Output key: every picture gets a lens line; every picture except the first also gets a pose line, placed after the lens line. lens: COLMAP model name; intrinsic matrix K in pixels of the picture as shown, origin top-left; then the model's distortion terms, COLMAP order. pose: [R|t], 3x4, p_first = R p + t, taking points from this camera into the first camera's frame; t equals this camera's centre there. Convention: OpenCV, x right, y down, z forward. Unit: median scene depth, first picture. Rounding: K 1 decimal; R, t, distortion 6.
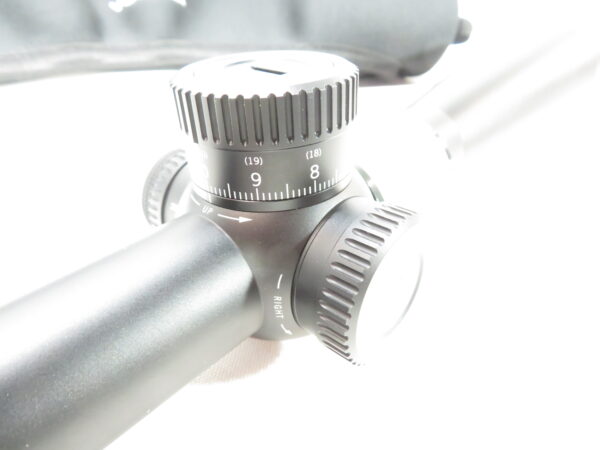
lens RADIAL K [[398.8, 0, 300.0], [0, 398.8, 225.0], [0, 0, 1]] dist [-0.000908, -0.000518]
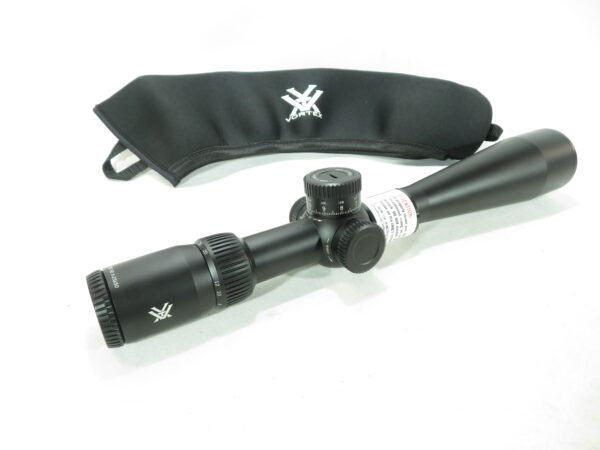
lens RADIAL K [[398.8, 0, 300.0], [0, 398.8, 225.0], [0, 0, 1]] dist [-0.000908, -0.000518]
pose [[0.940204, 0.100294, -0.325512, 0.629353], [-0.131864, 0.988322, -0.076363, 0.237118], [0.314052, 0.114720, 0.942449, -1.718202]]
